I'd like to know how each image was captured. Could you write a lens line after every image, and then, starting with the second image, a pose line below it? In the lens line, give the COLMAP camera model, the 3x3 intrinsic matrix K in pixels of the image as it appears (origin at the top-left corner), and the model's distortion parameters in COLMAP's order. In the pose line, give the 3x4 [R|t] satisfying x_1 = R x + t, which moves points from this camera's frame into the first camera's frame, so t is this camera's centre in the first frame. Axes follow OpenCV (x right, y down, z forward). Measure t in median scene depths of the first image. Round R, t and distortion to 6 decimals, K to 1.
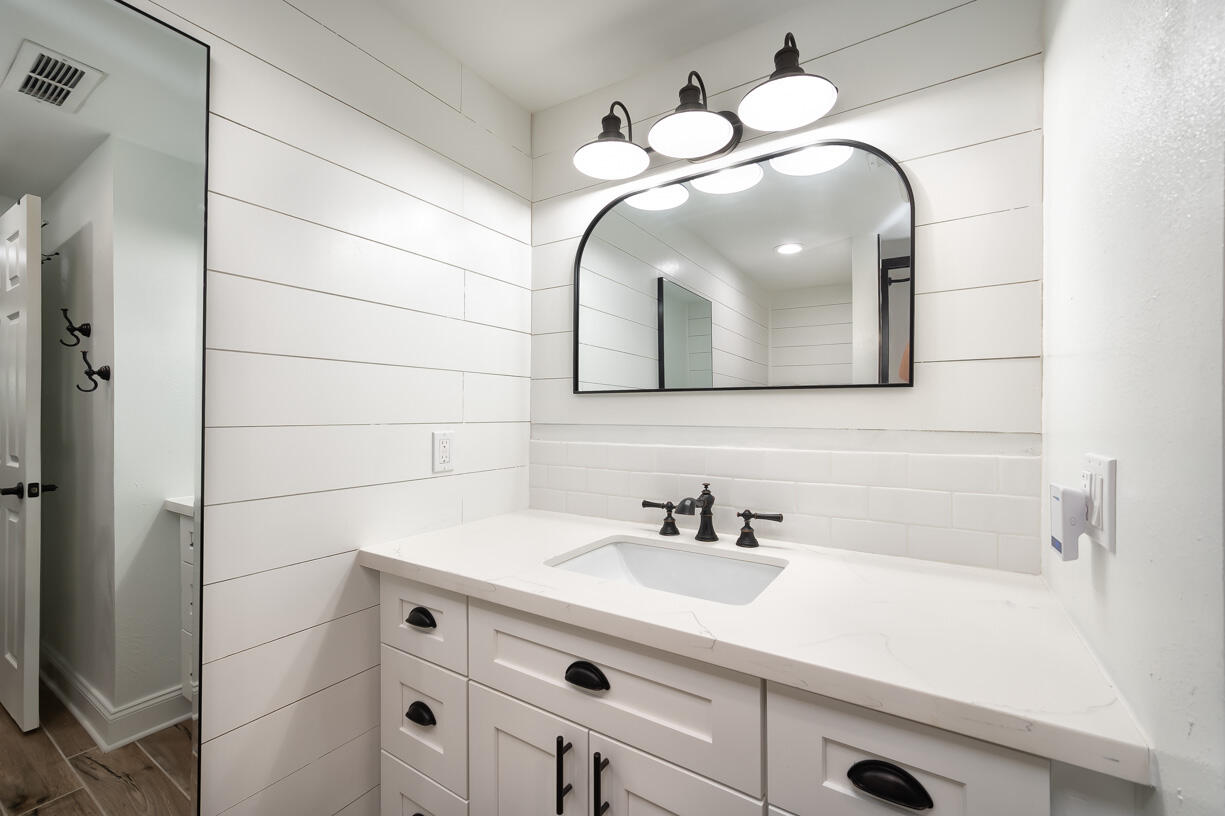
lens RADIAL K [[486.5, 0, 615.1], [0, 486.5, 406.0], [0, 0, 1]] dist [-0.000245, 0.000265]
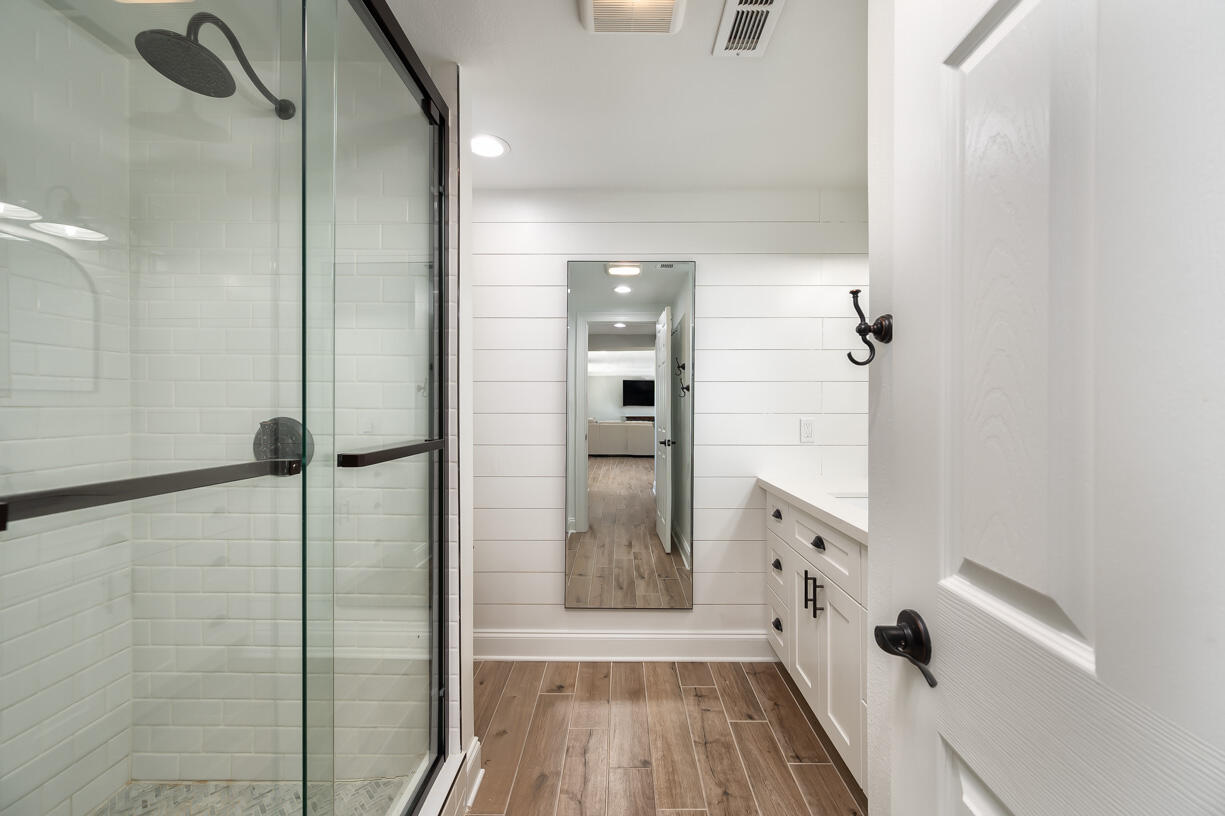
lens RADIAL K [[486.5, 0, 615.2], [0, 486.5, 407.5], [0, 0, 1]] dist [-0.000245, 0.000265]
pose [[0.514034, 0.005697, -0.857751, 0.692555], [0.000221, 0.999977, 0.006774, 0.002862], [0.857770, -0.003671, 0.514021, -0.399699]]
